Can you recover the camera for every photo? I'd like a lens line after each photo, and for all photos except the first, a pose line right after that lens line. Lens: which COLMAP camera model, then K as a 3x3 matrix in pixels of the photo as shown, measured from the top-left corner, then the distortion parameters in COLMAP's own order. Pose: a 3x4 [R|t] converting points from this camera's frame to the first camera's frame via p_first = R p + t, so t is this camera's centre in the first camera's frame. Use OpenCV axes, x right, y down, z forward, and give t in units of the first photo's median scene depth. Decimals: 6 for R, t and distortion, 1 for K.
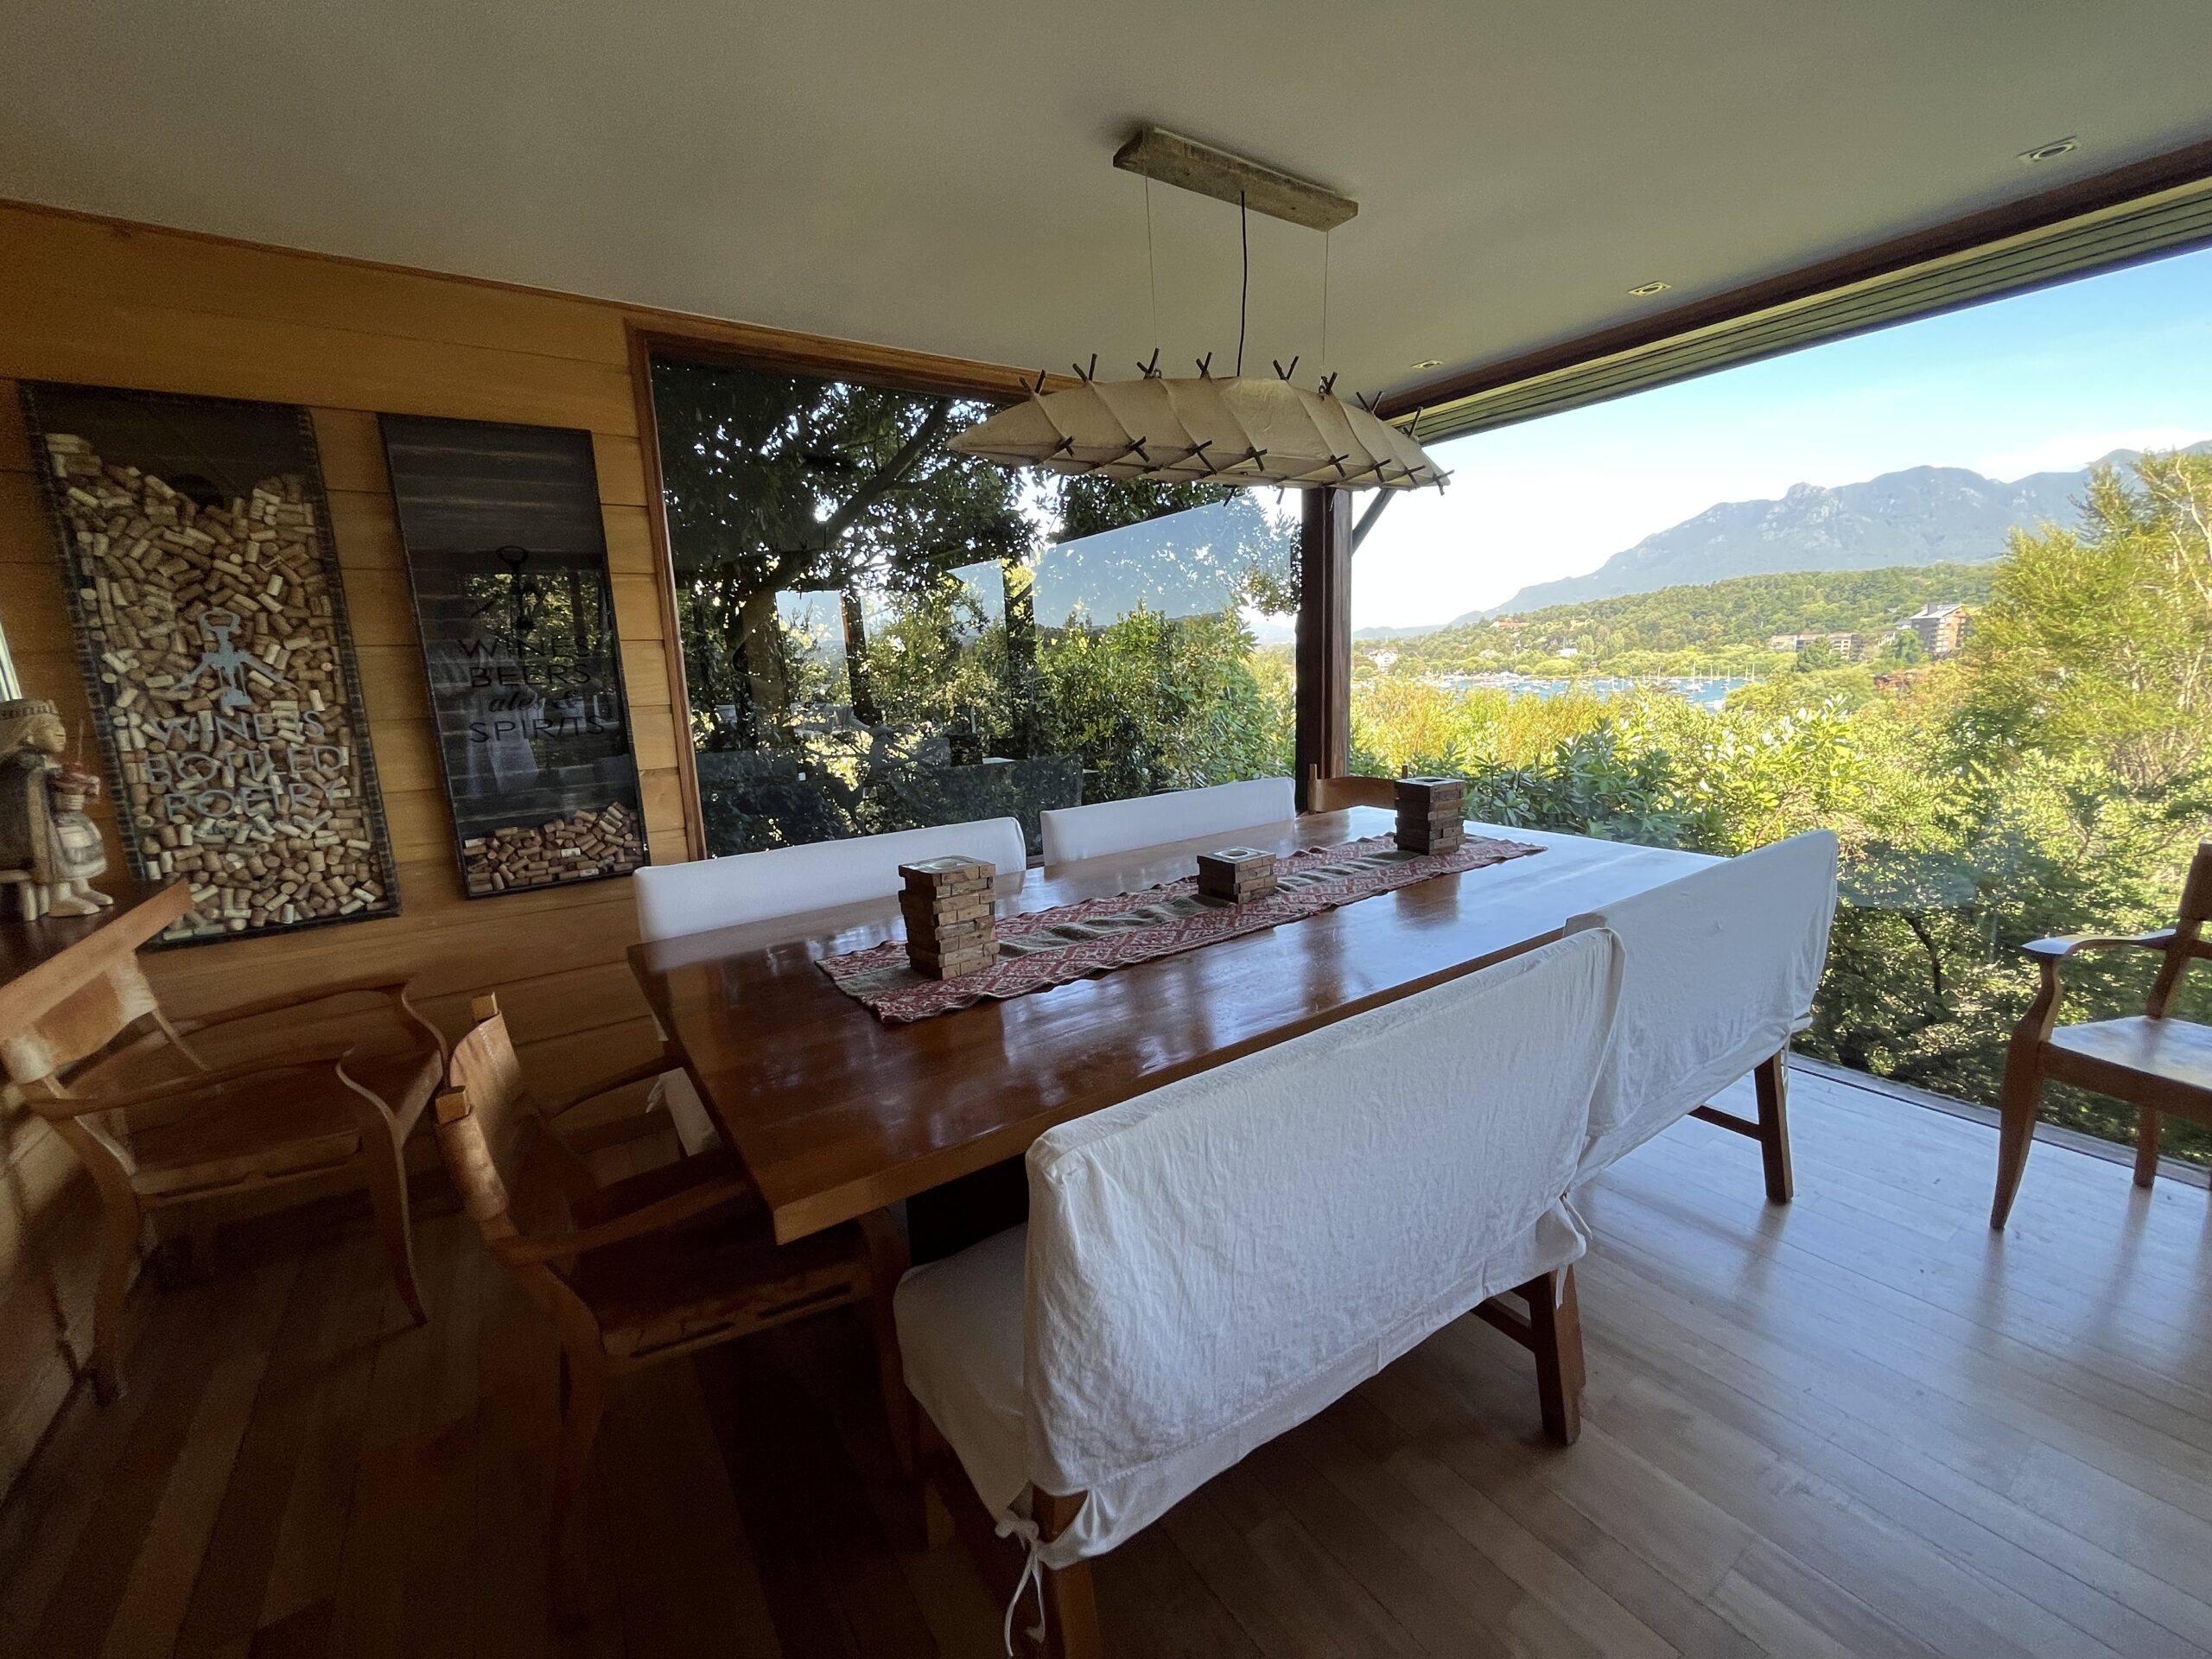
lens RADIAL K [[893.8, 0, 1099.3], [0, 893.8, 826.5], [0, 0, 1]] dist [-0.001814, -0.000236]
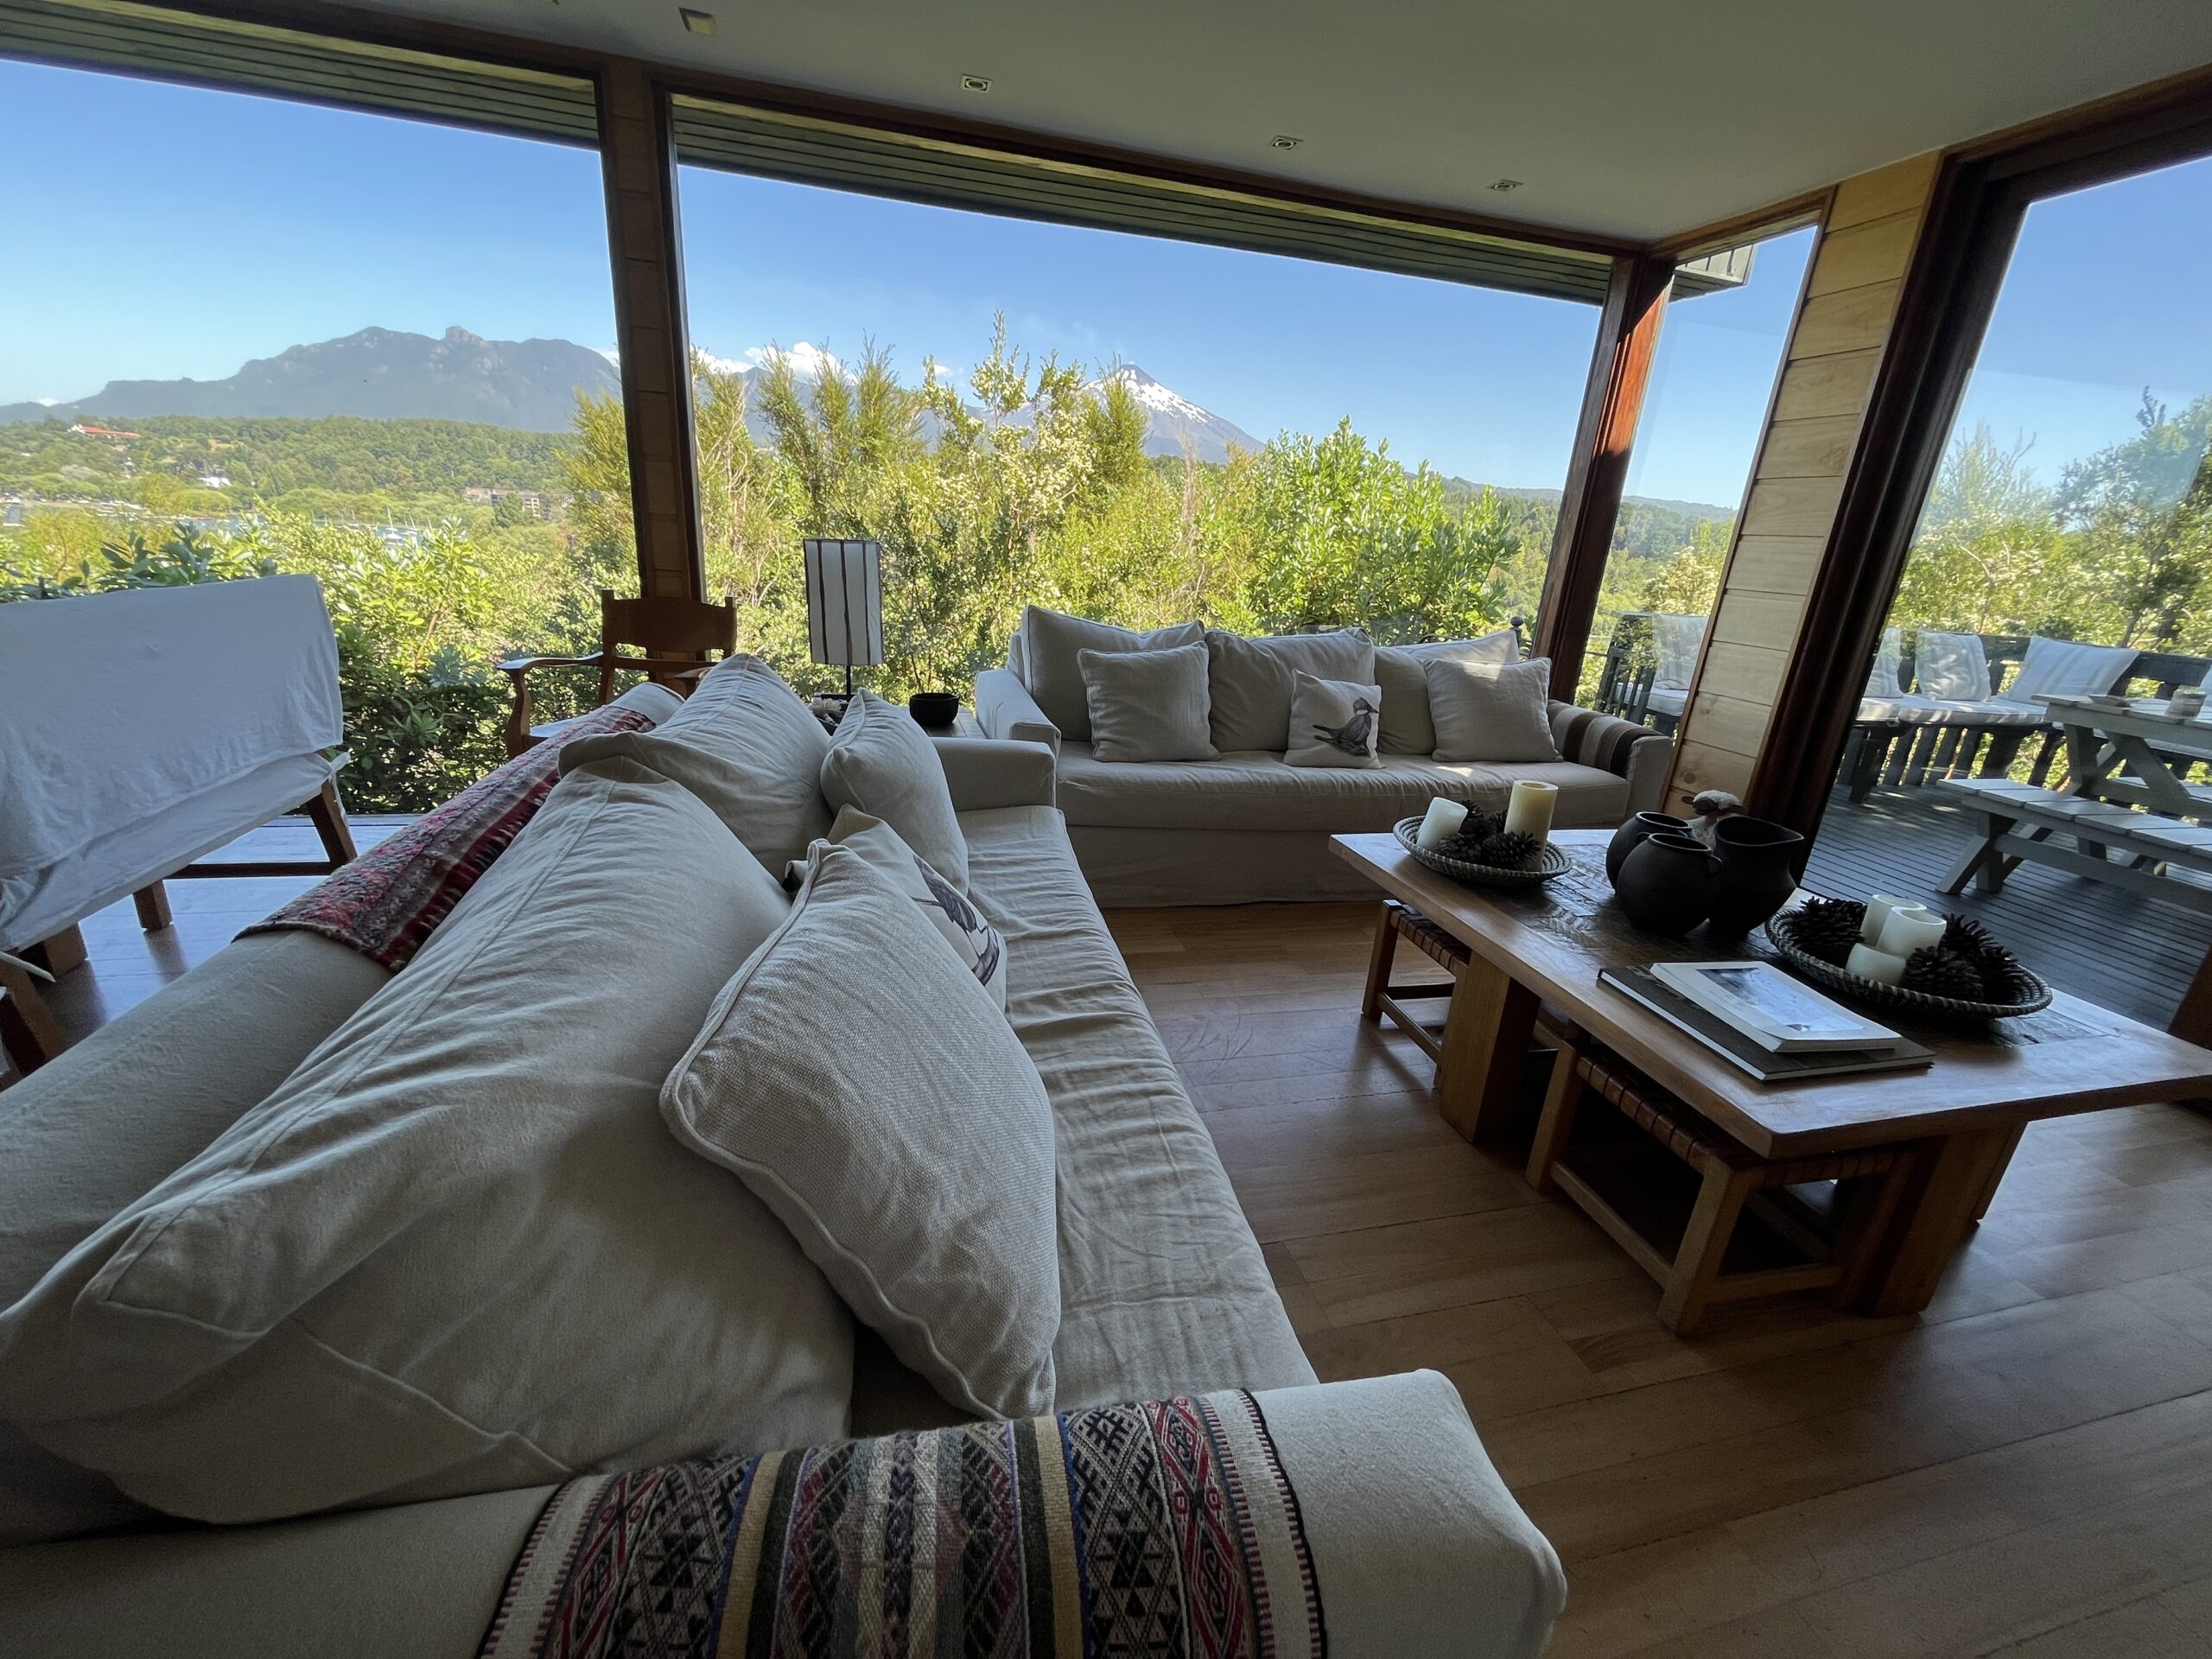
lens RADIAL K [[893.8, 0, 1099.3], [0, 893.8, 826.5], [0, 0, 1]] dist [-0.001814, -0.000236]
pose [[0.337710, -0.236871, 0.910958, 0.073862], [0.092100, 0.971488, 0.218467, 0.136323], [-0.936734, 0.010121, 0.349897, -0.245110]]
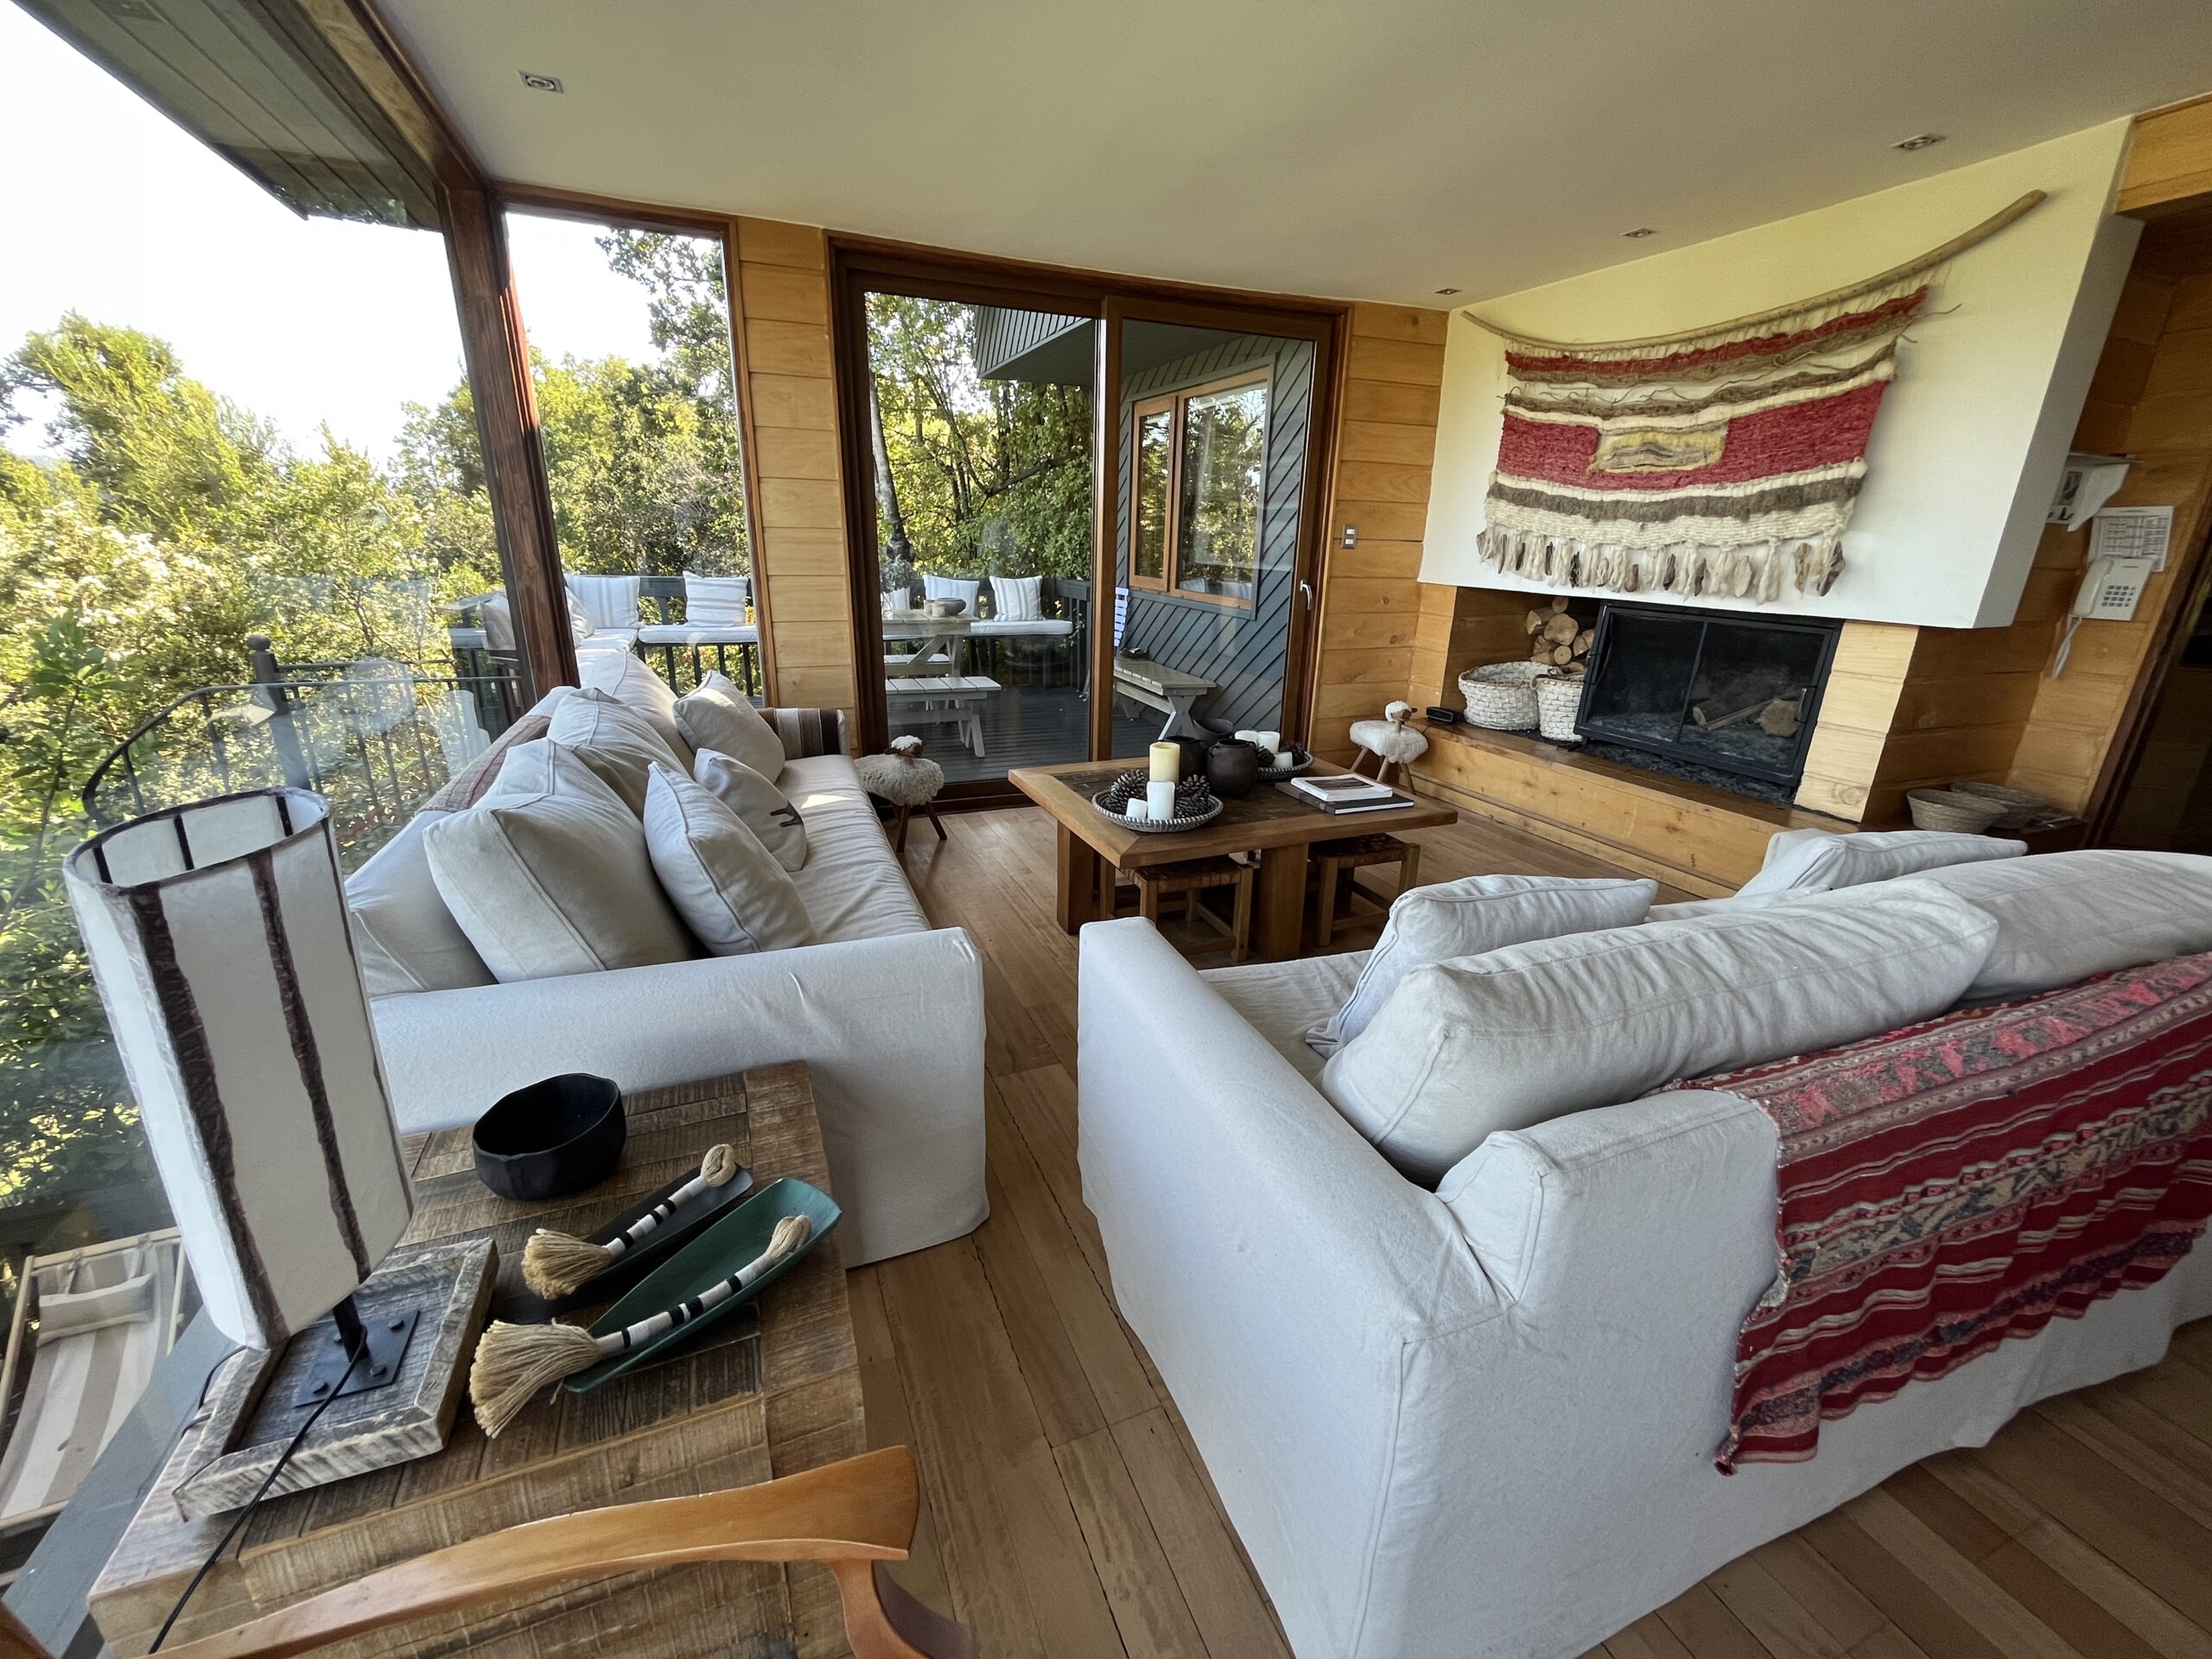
lens RADIAL K [[893.8, 0, 1099.3], [0, 893.8, 826.5], [0, 0, 1]] dist [-0.001814, -0.000236]
pose [[-0.978774, -0.042813, 0.200422, 0.885412], [0.057601, 0.881051, 0.469500, -0.149937], [-0.196683, 0.471079, -0.859884, 0.775812]]
